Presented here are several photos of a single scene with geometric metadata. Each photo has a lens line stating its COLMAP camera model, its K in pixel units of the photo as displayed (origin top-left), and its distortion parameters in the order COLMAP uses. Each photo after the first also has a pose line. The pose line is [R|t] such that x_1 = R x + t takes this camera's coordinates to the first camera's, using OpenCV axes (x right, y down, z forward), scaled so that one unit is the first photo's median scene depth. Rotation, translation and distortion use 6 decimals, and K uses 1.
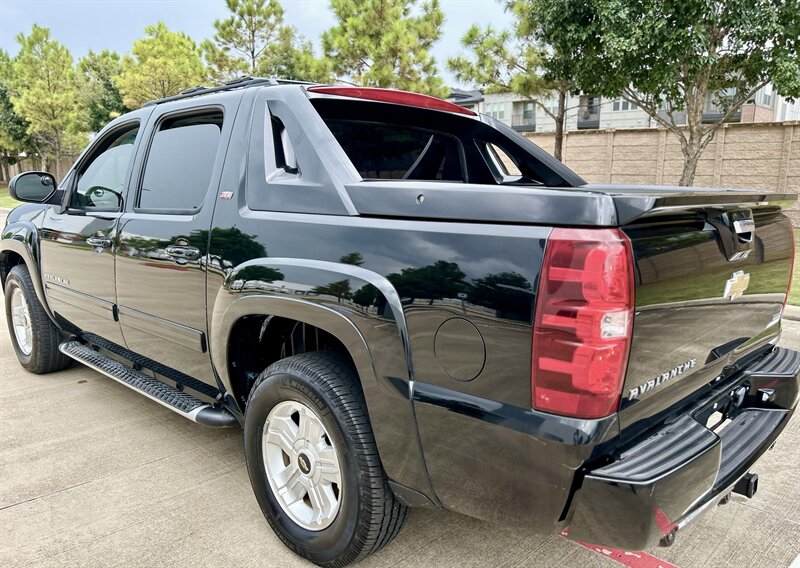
lens RADIAL K [[611.6, 0, 415.0], [0, 611.6, 293.2], [0, 0, 1]] dist [0.015707, -0.014504]
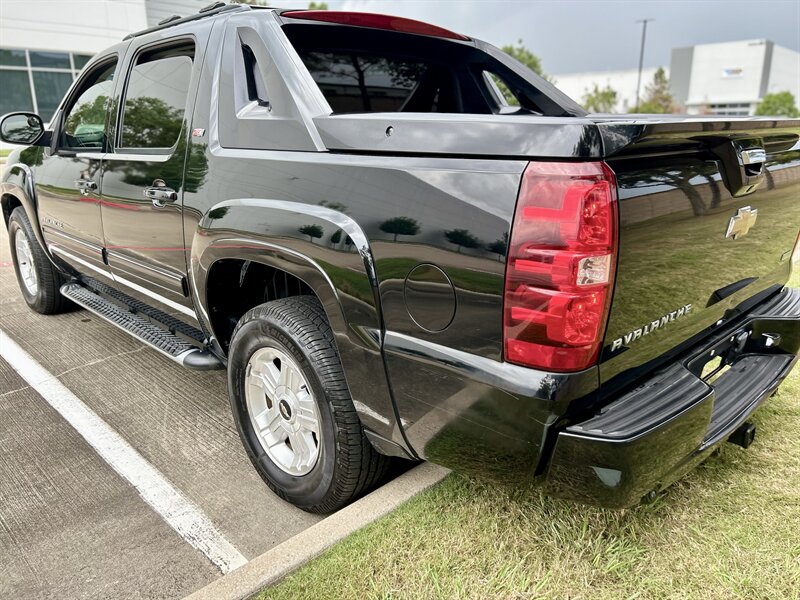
lens RADIAL K [[591.2, 0, 408.4], [0, 591.2, 292.3], [0, 0, 1]] dist [0.031120, -0.025167]
pose [[0.999027, -0.005729, -0.043733, 0.058393], [0.010237, 0.994571, 0.103557, -0.006182], [0.042902, -0.103903, 0.993662, 0.077614]]
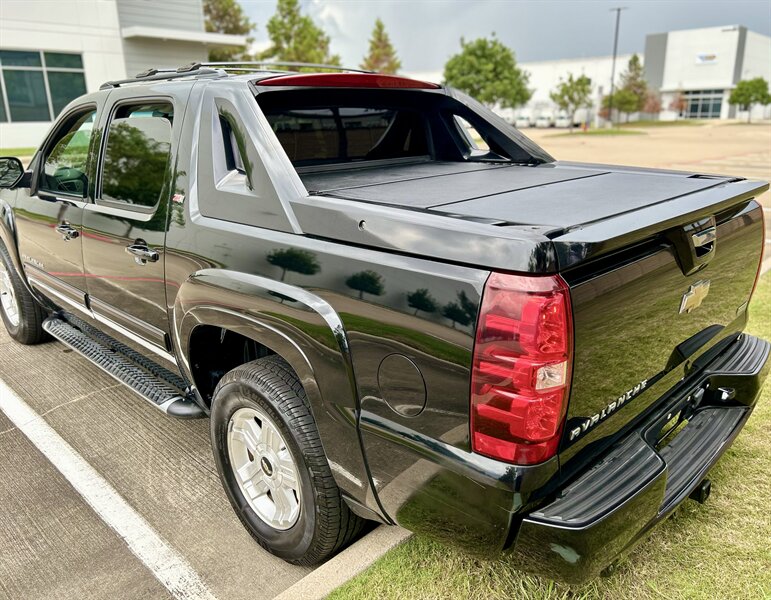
lens RADIAL K [[596.5, 0, 392.3], [0, 596.5, 280.3], [0, 0, 1]] dist [0.031040, -0.027788]
pose [[0.999259, -0.019832, -0.032999, 0.067833], [0.023438, 0.993345, 0.112769, -0.137646], [0.030543, -0.113459, 0.993073, 0.039036]]
